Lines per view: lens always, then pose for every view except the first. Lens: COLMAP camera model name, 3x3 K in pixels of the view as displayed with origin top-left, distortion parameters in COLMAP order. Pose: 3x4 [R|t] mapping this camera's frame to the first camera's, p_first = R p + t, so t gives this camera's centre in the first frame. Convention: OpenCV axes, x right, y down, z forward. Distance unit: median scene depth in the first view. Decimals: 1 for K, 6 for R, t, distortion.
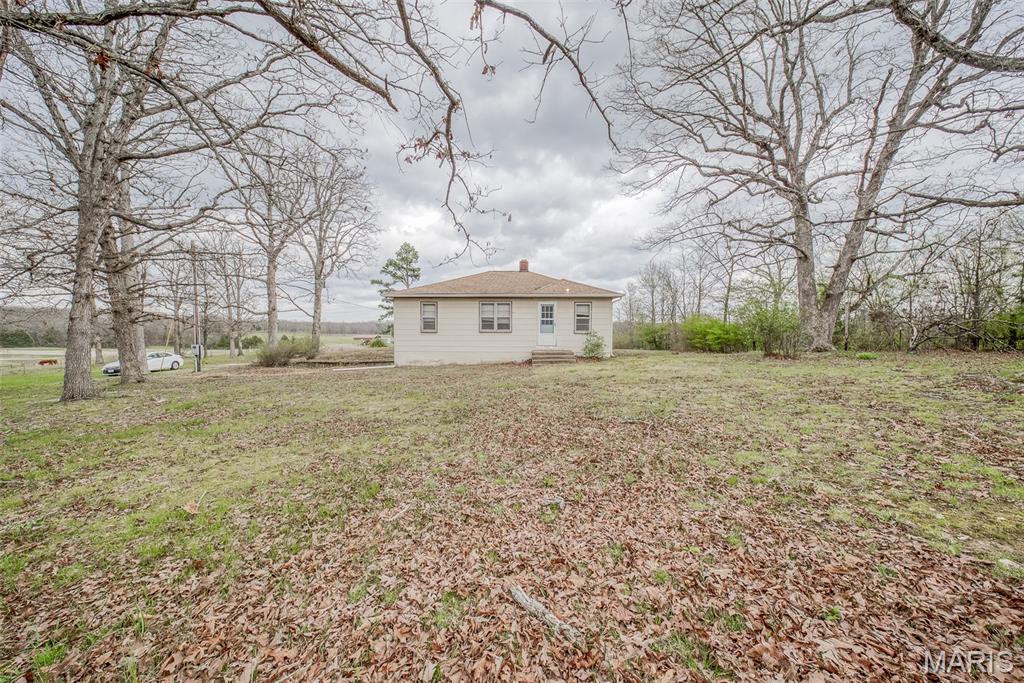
lens RADIAL K [[335.8, 0, 512.0], [0, 335.8, 341.5], [0, 0, 1]] dist [0.005476, -0.000010]
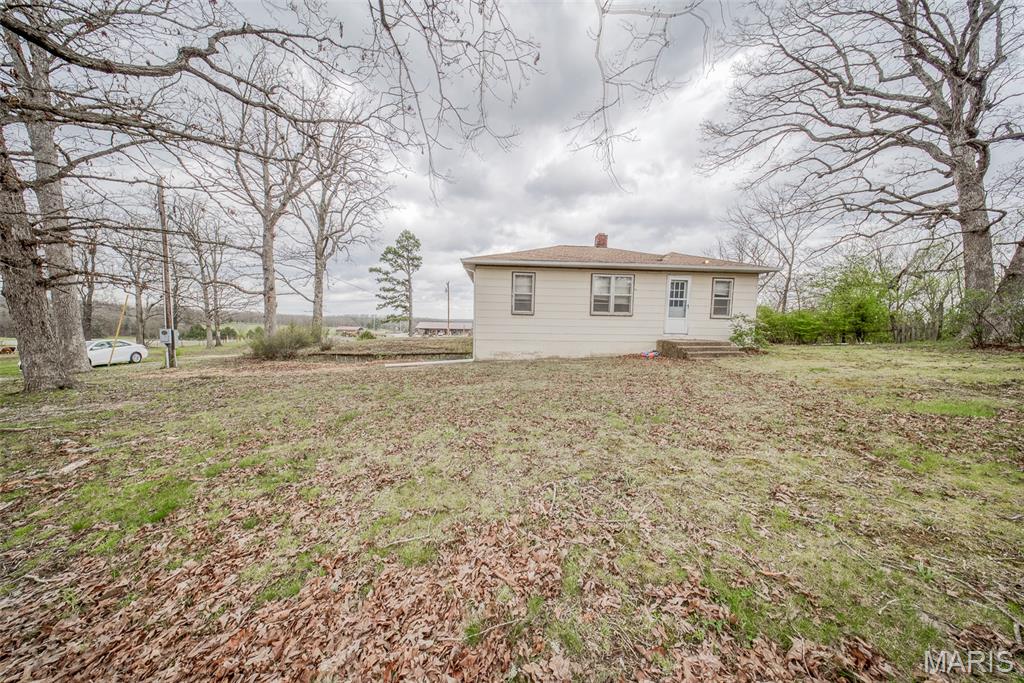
lens RADIAL K [[296.5, 0, 512.0], [0, 296.5, 341.5], [0, 0, 1]] dist [0.000050, 0.000001]
pose [[0.993401, 0.006375, 0.114519, -0.342791], [-0.008675, 0.999770, 0.019599, 0.020020], [-0.114368, -0.020464, 0.993228, 0.356411]]
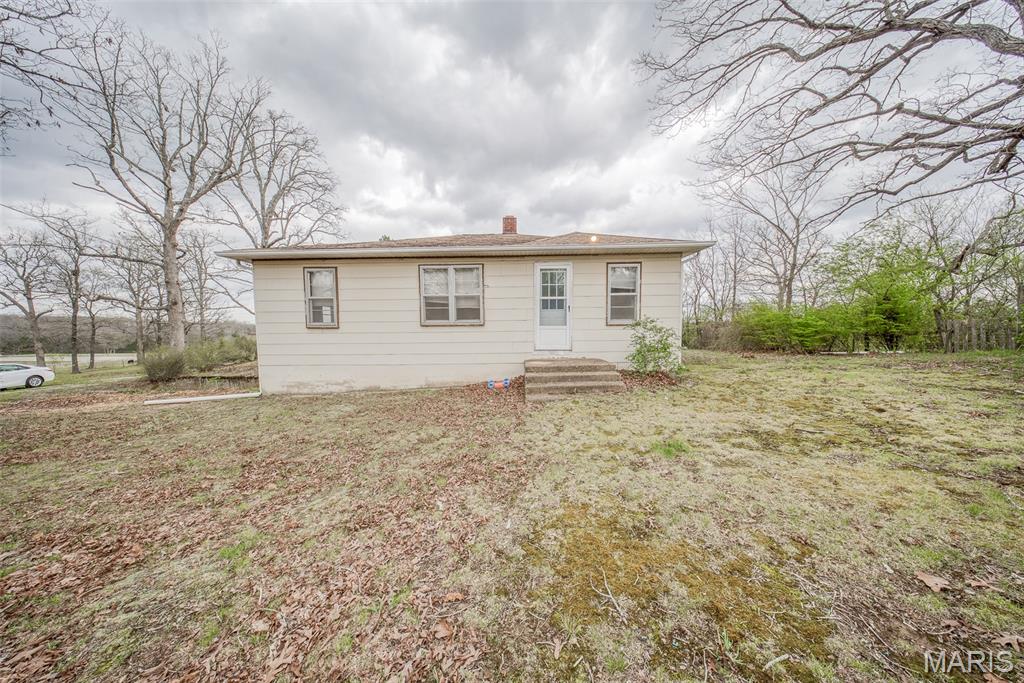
lens RADIAL K [[296.5, 0, 512.0], [0, 296.5, 341.5], [0, 0, 1]] dist [0.000050, 0.000001]
pose [[0.999659, -0.015984, 0.020641, 0.031617], [0.015892, 0.999863, 0.004592, -0.003634], [-0.020711, -0.004262, 0.999776, 0.539658]]
